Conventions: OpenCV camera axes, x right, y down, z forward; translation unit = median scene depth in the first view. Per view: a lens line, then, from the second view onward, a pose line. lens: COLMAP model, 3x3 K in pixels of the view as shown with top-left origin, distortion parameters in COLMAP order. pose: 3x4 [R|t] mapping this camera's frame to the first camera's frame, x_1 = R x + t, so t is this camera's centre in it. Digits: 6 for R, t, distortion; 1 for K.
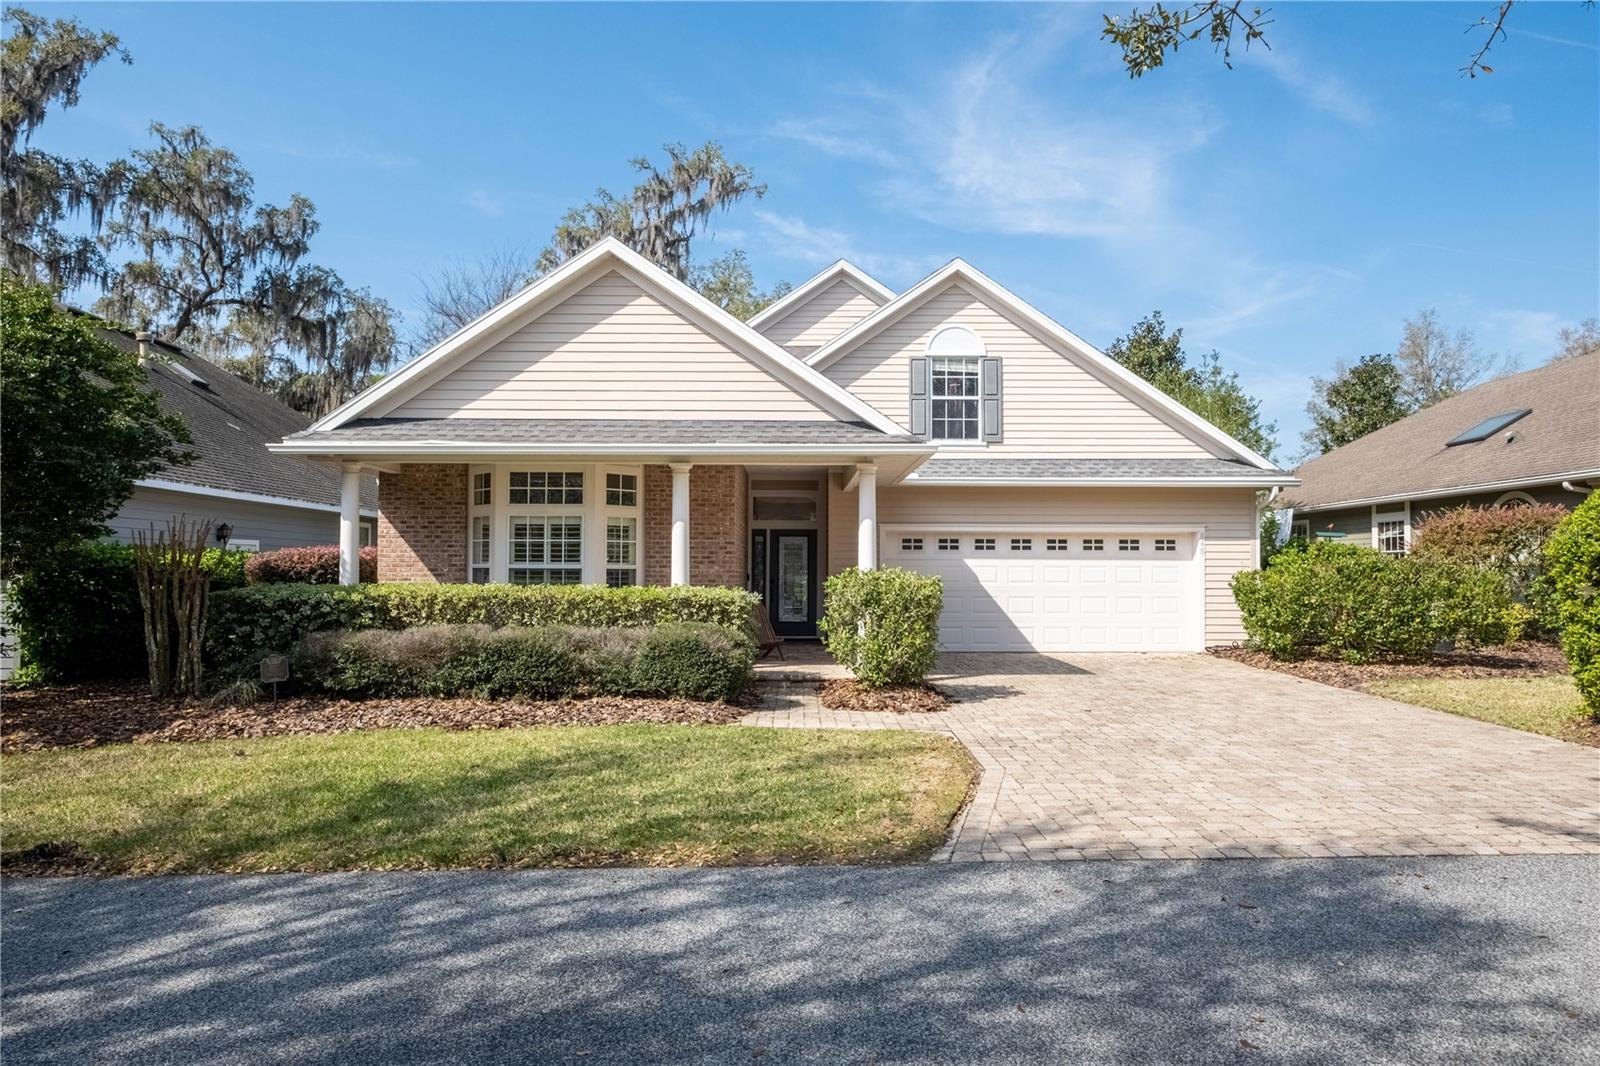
lens RADIAL K [[968.9, 0, 800.0], [0, 968.9, 533.0], [0, 0, 1]] dist [0.000083, -0.000008]
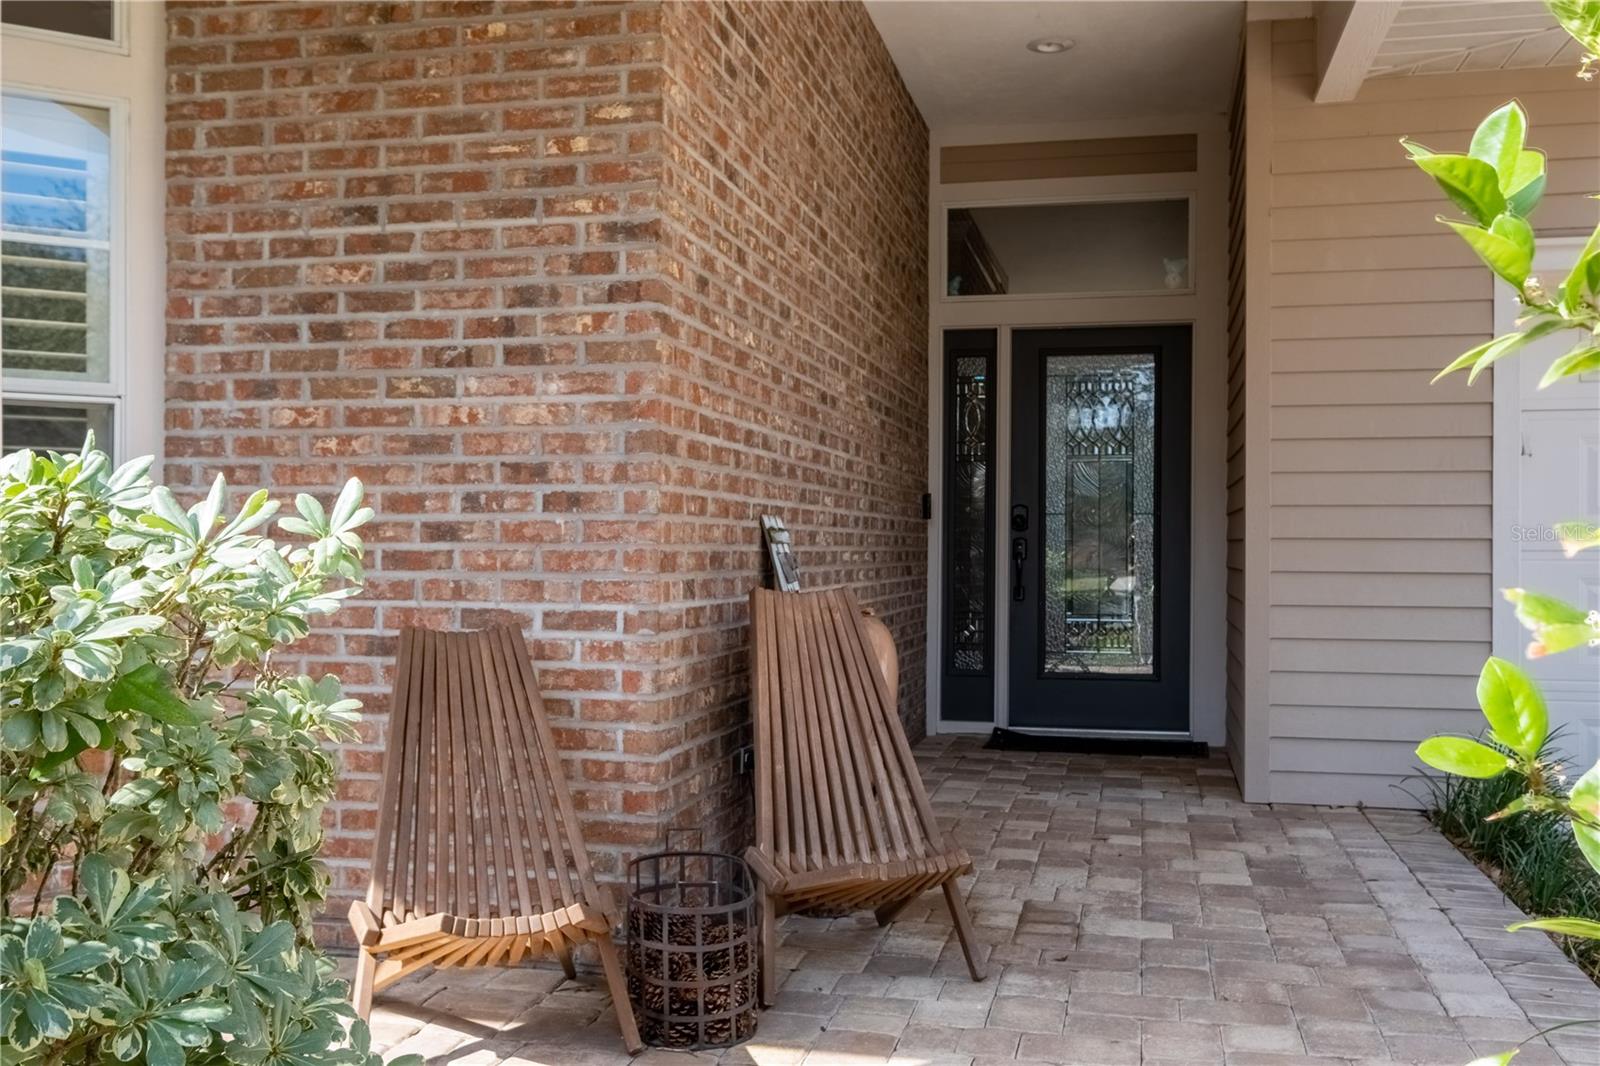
lens RADIAL K [[1459.6, 0, 800.0], [0, 1459.6, 533.0], [0, 0, 1]] dist [0.002119, 0.001603]
pose [[0.971099, 0.004552, -0.238635, 0.010584], [0.002700, 0.999545, 0.030055, 0.048179], [0.238663, -0.029830, 0.970644, 0.707998]]
